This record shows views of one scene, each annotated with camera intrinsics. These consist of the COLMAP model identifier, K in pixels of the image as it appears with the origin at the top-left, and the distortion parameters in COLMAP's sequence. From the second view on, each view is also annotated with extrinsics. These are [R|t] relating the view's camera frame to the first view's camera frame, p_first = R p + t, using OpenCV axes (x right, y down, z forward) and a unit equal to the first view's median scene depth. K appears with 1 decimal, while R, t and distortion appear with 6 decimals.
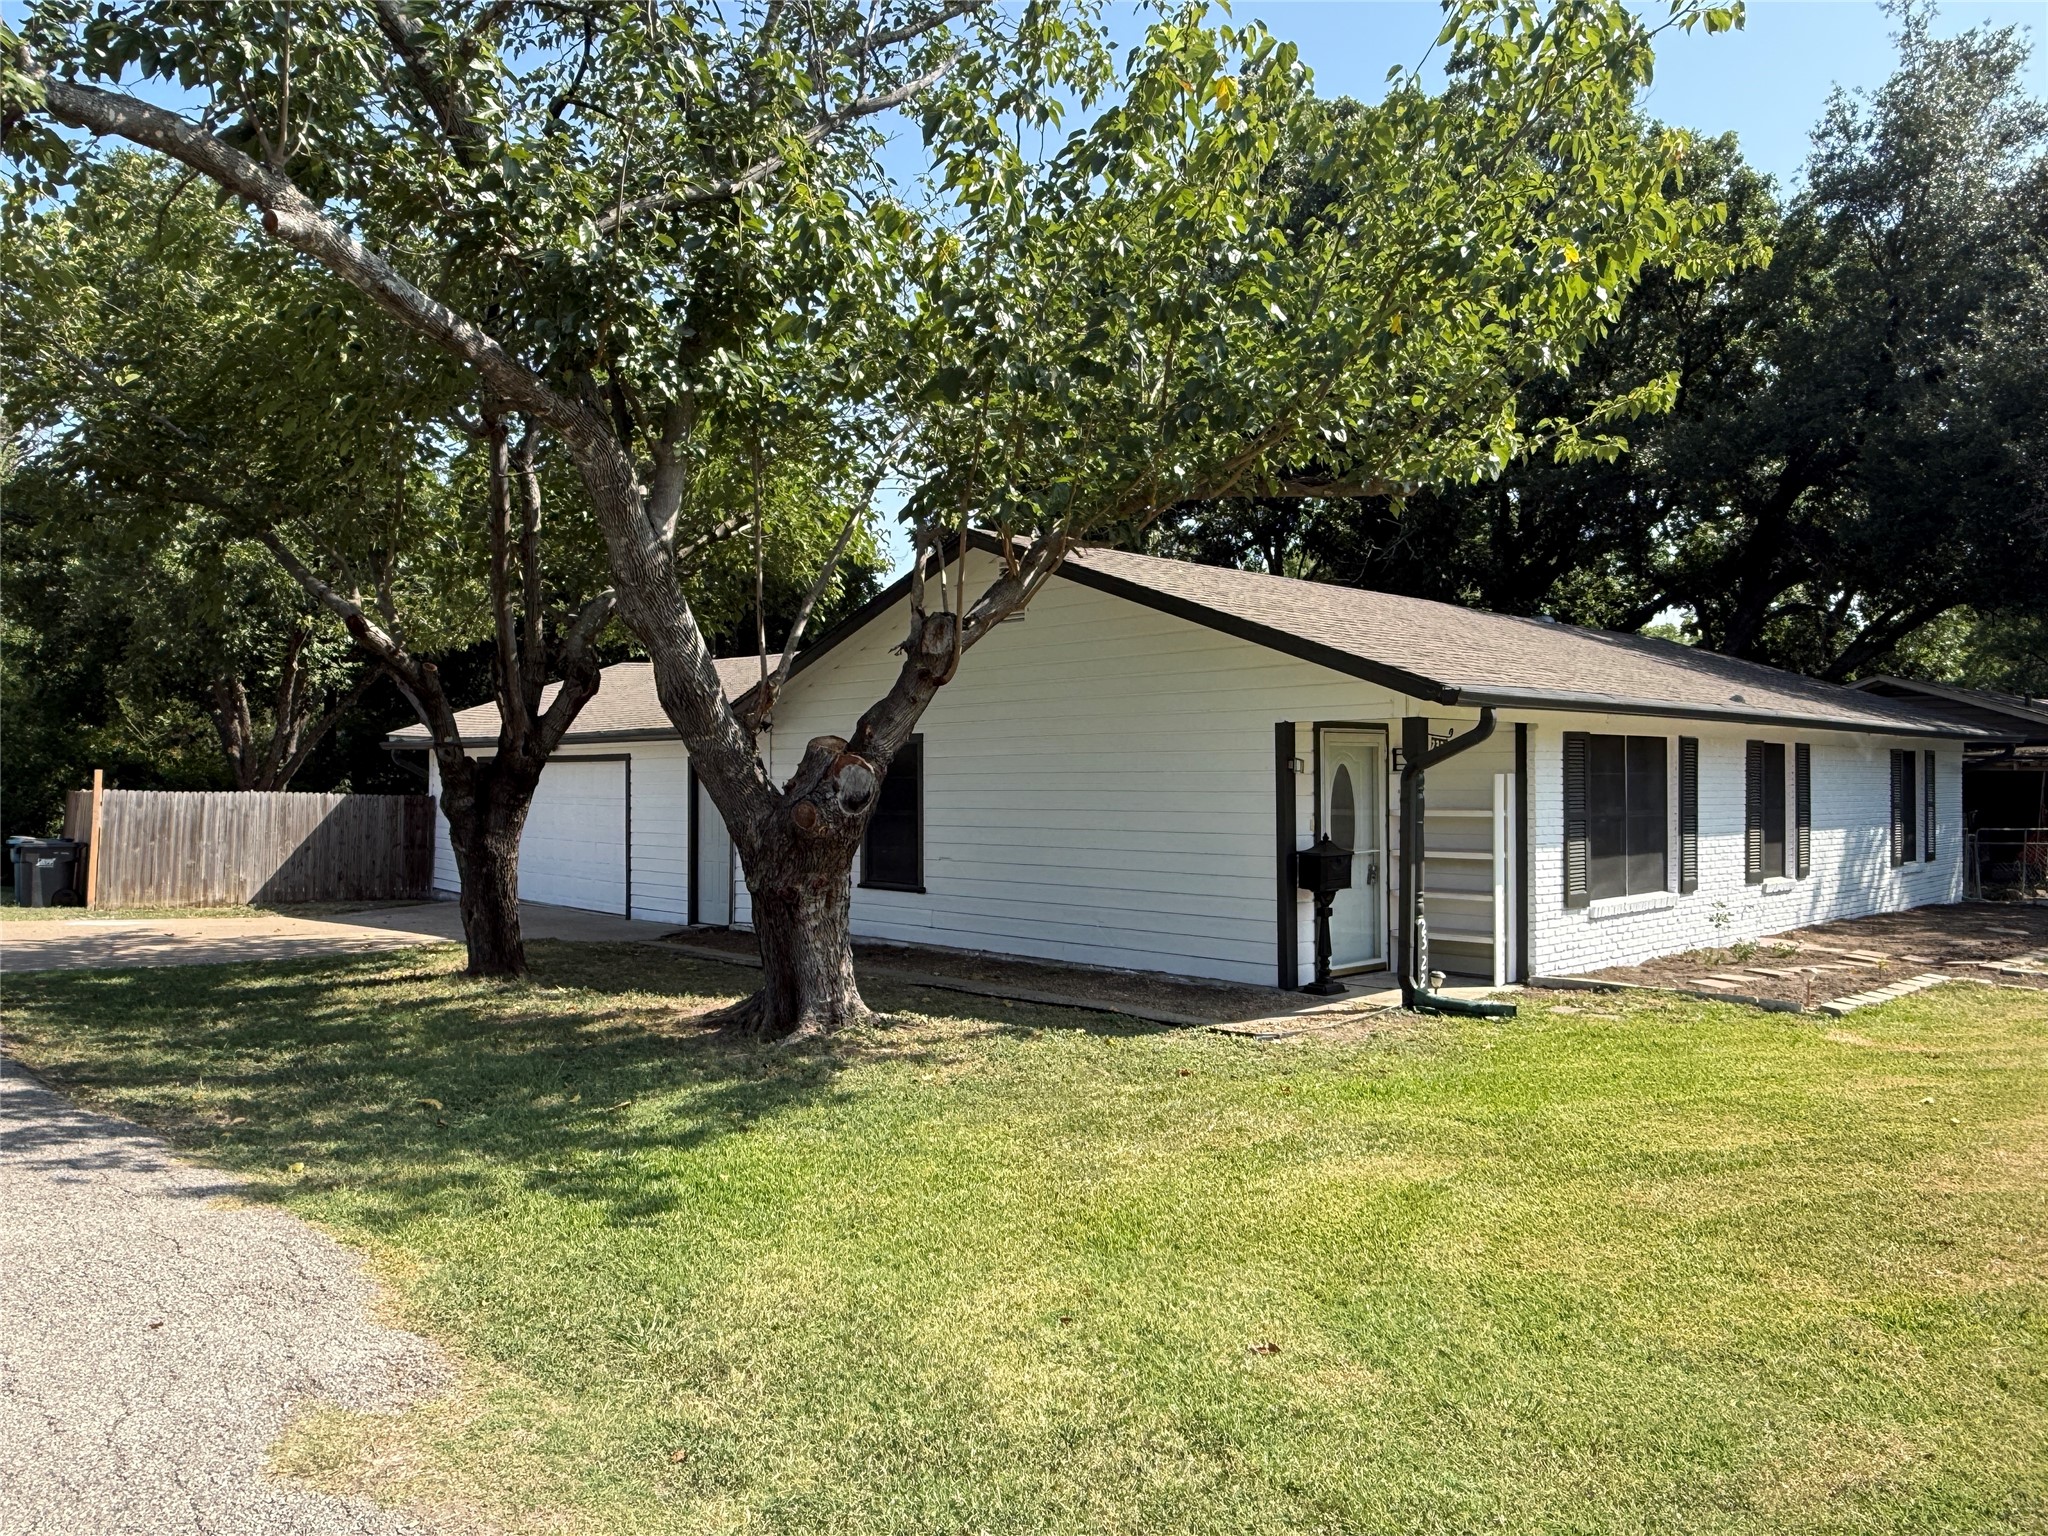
lens RADIAL K [[1428.7, 0, 1023.9], [0, 1428.7, 769.9], [0, 0, 1]] dist [-0.000279, 0.001696]
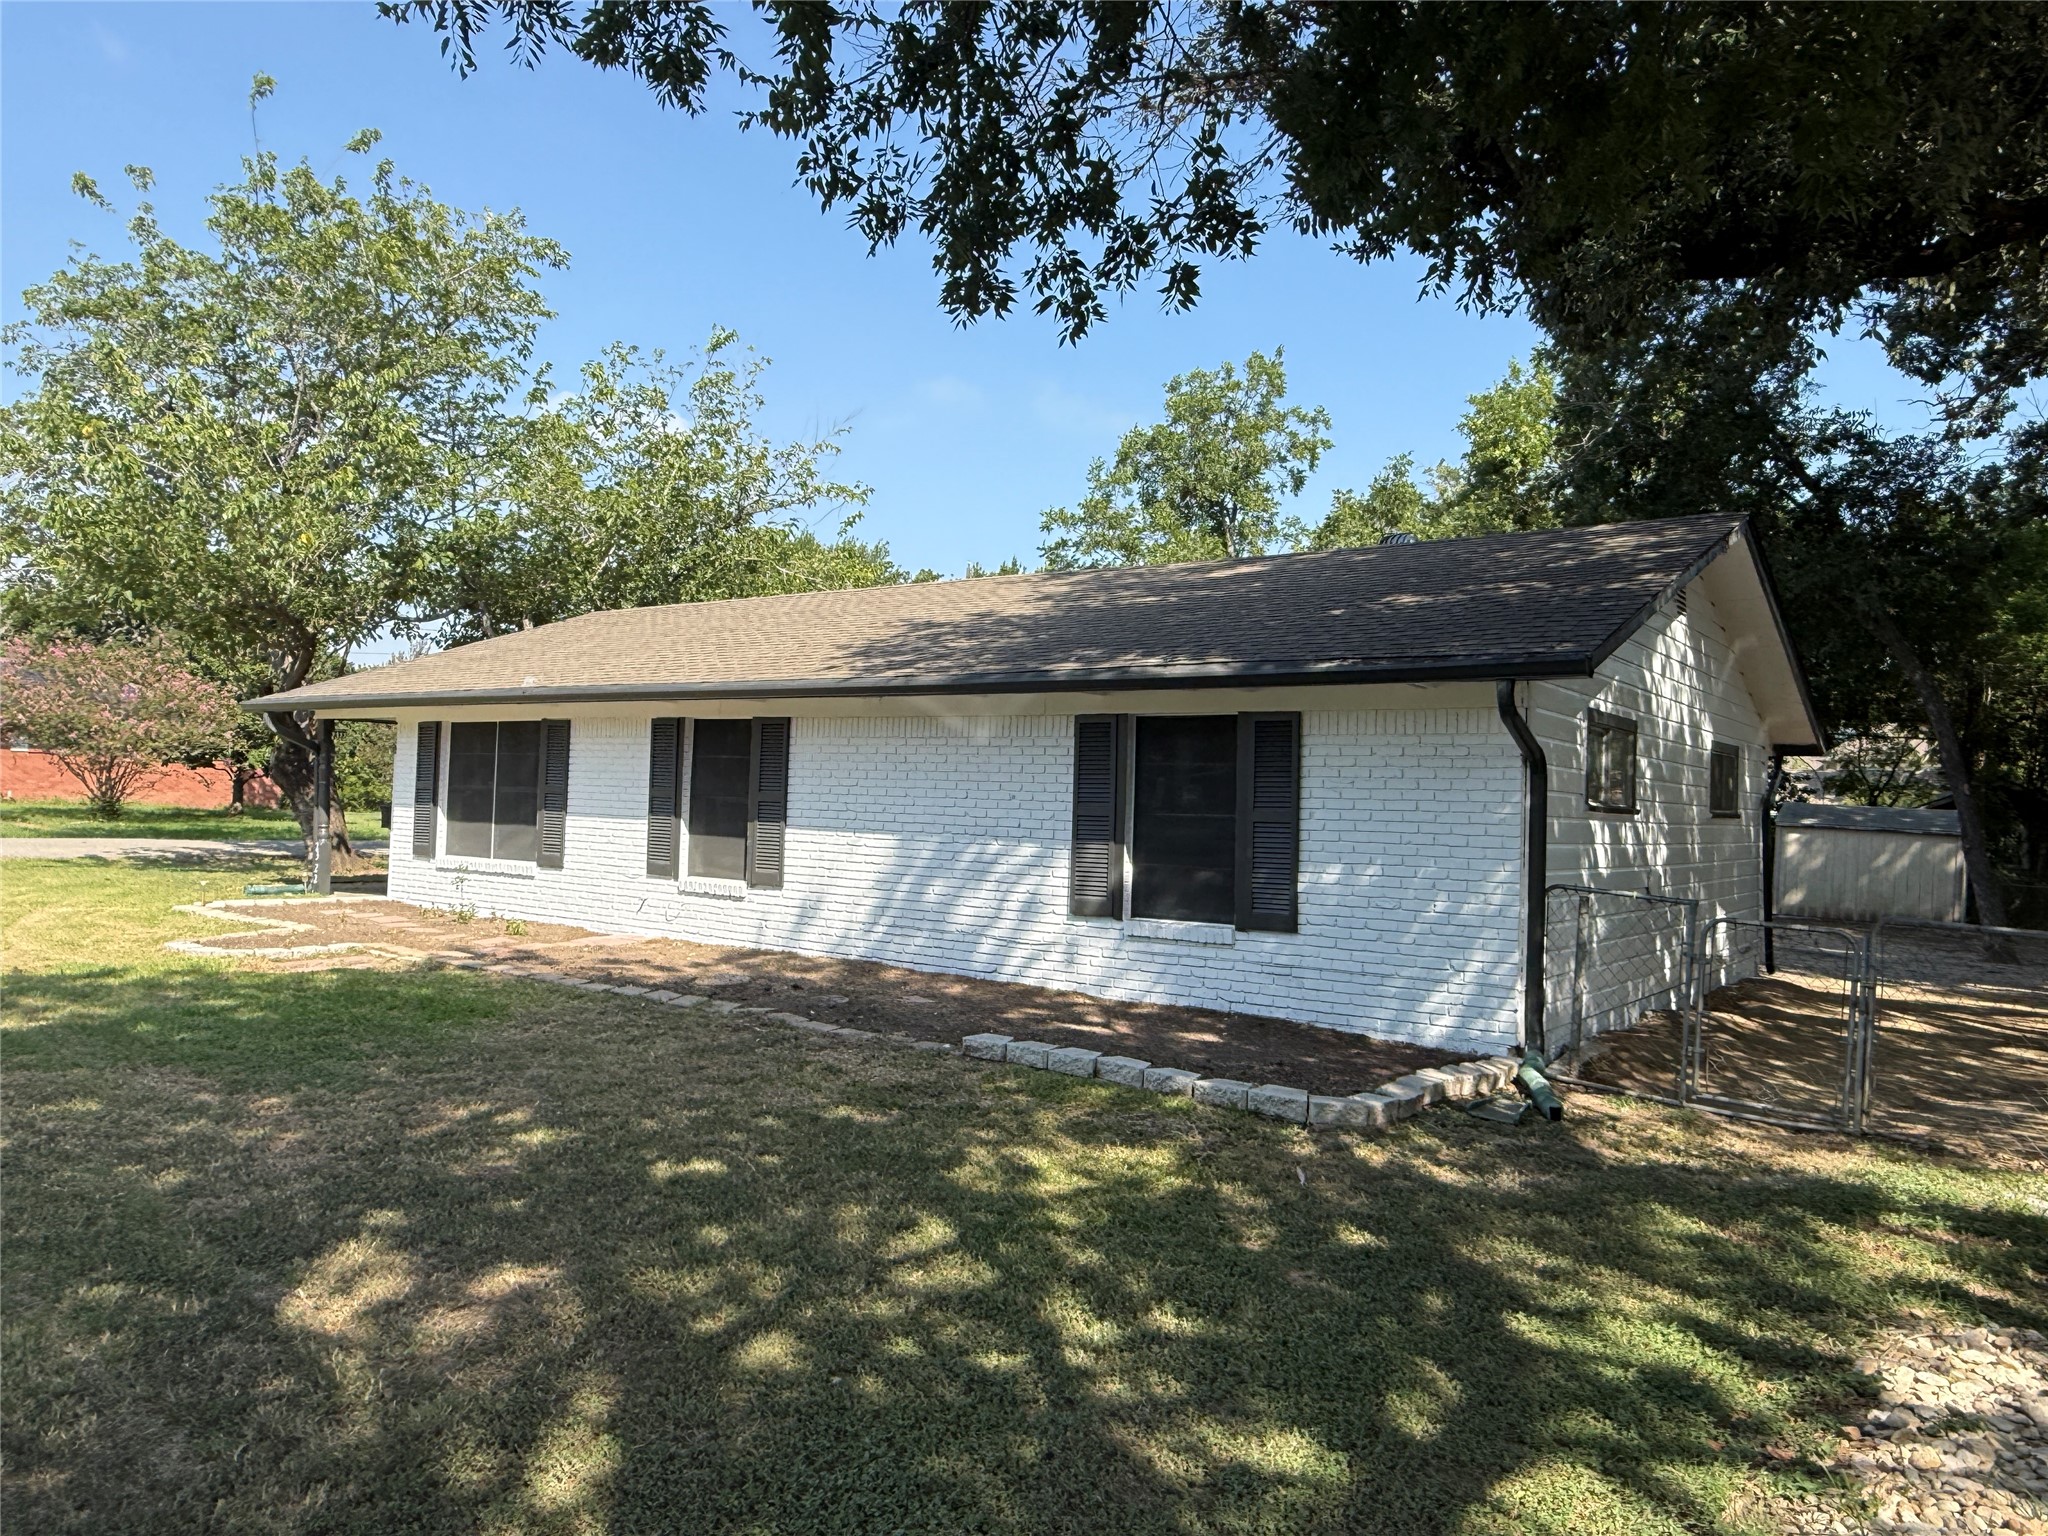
lens RADIAL K [[1428.7, 0, 1021.9], [0, 1428.7, 763.5], [0, 0, 1]] dist [-0.000279, 0.001696]
pose [[0.164450, -0.003639, -0.986379, 1.420576], [-0.008358, 0.999952, -0.005082, 0.010519], [0.986350, 0.009080, 0.164412, 1.061228]]
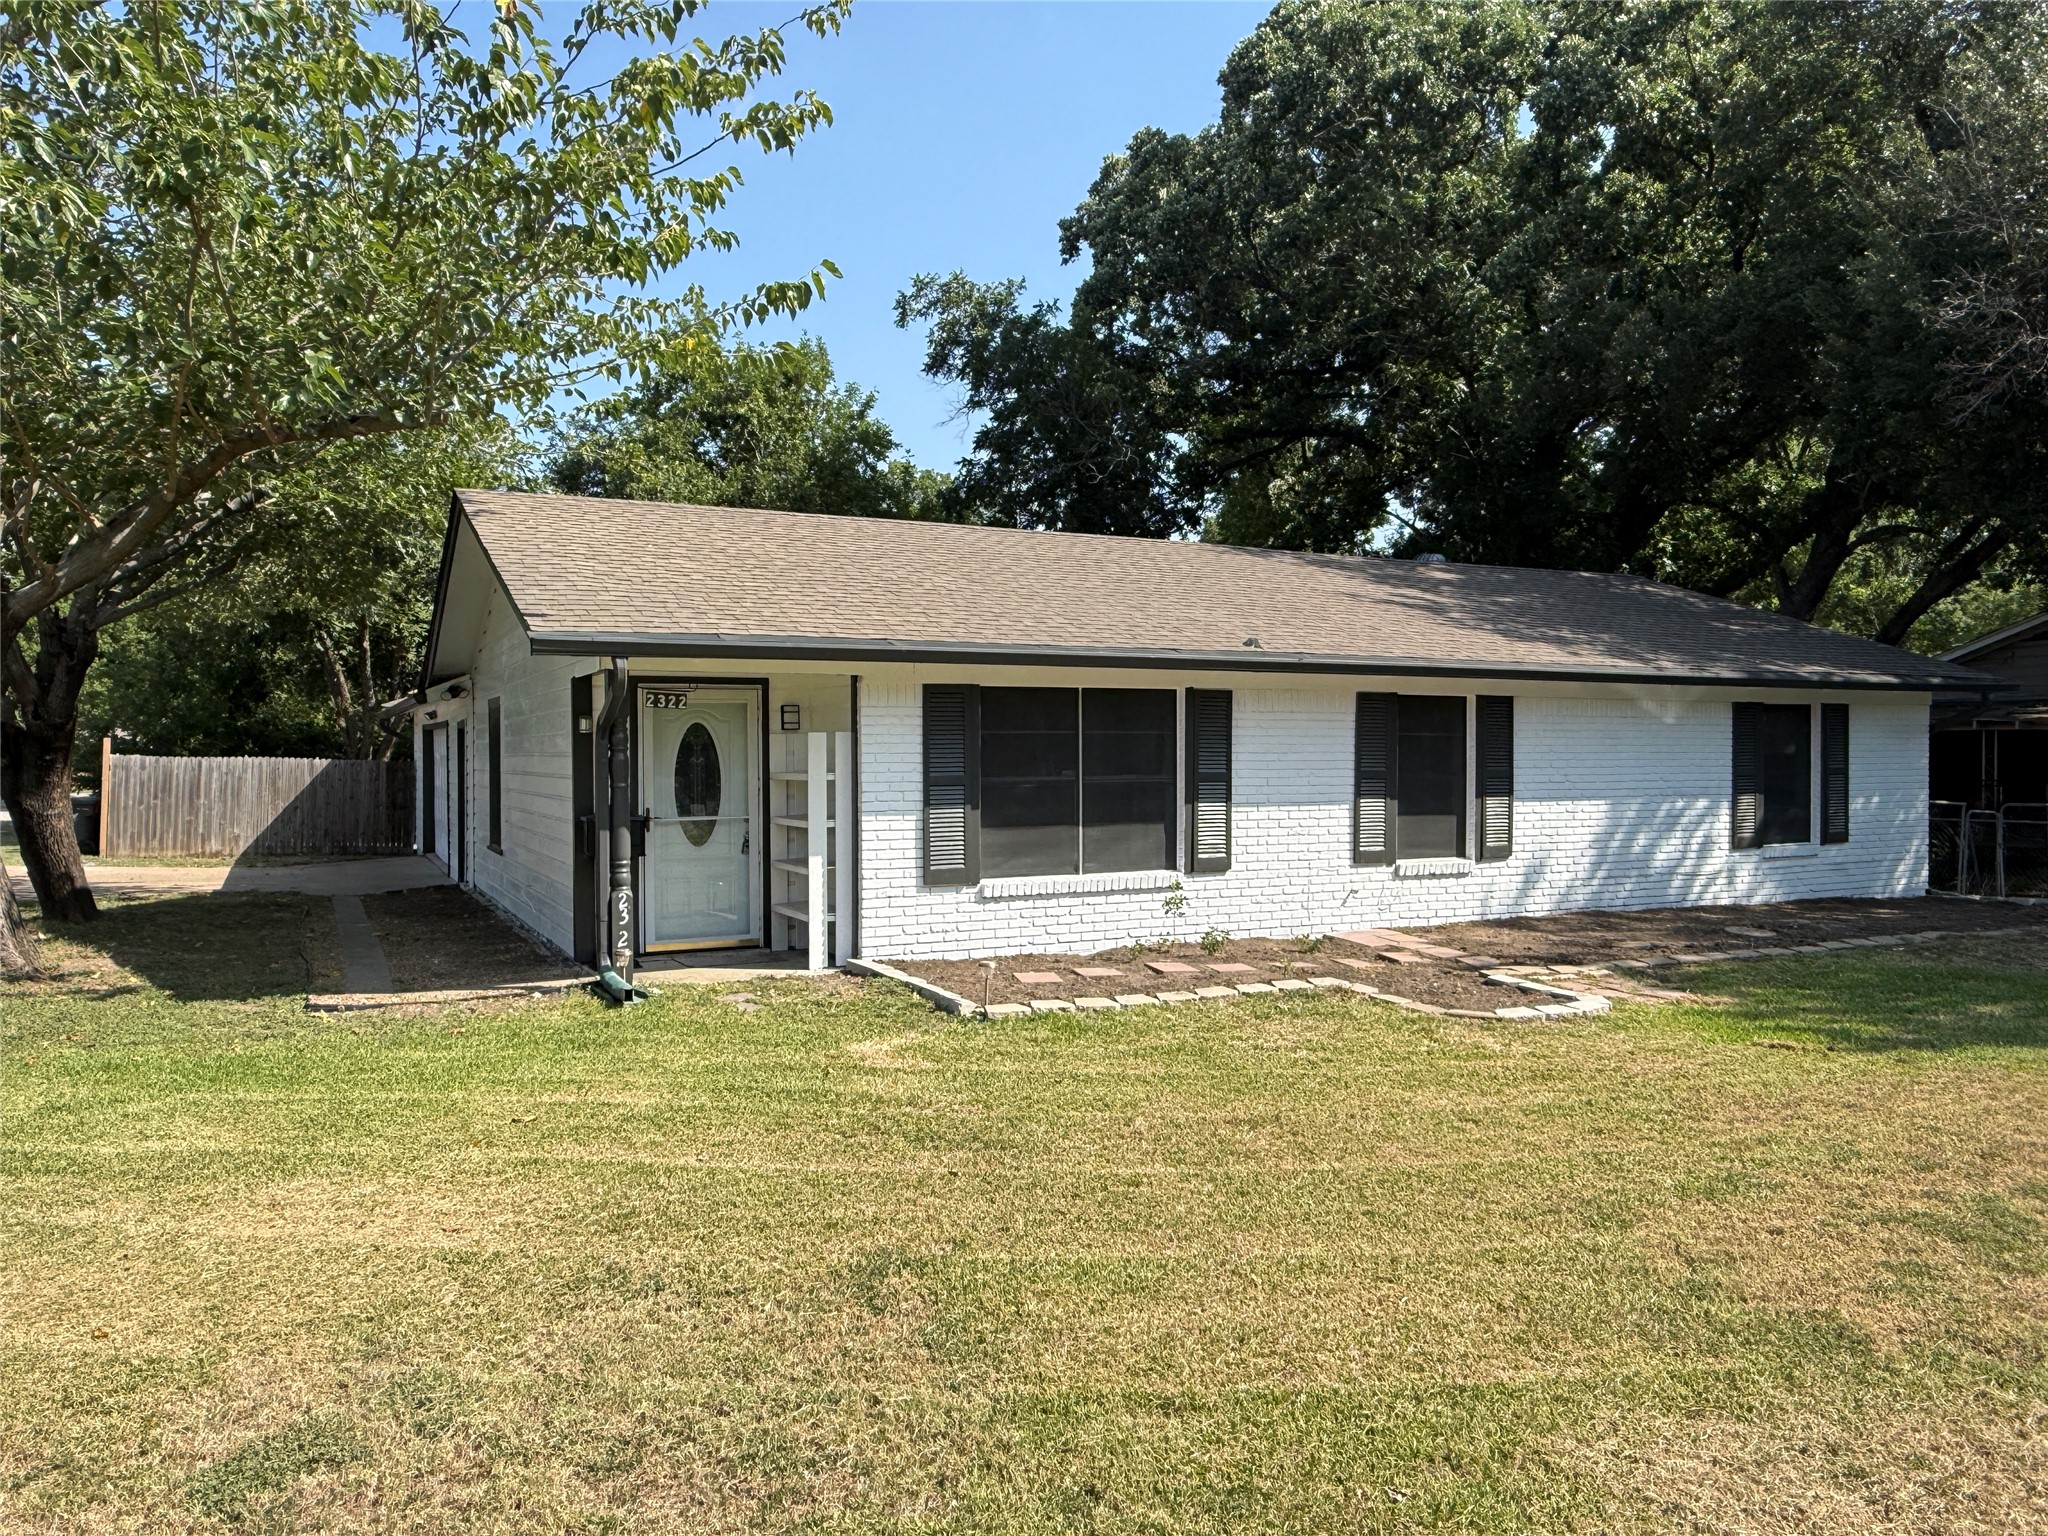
lens RADIAL K [[1428.7, 0, 1022.0], [0, 1428.7, 768.3], [0, 0, 1]] dist [-0.000279, 0.001696]
pose [[0.957207, 0.002152, -0.289397, 0.550183], [0.003727, 0.999798, 0.019761, 0.006187], [0.289381, -0.019994, 0.957005, 0.139787]]
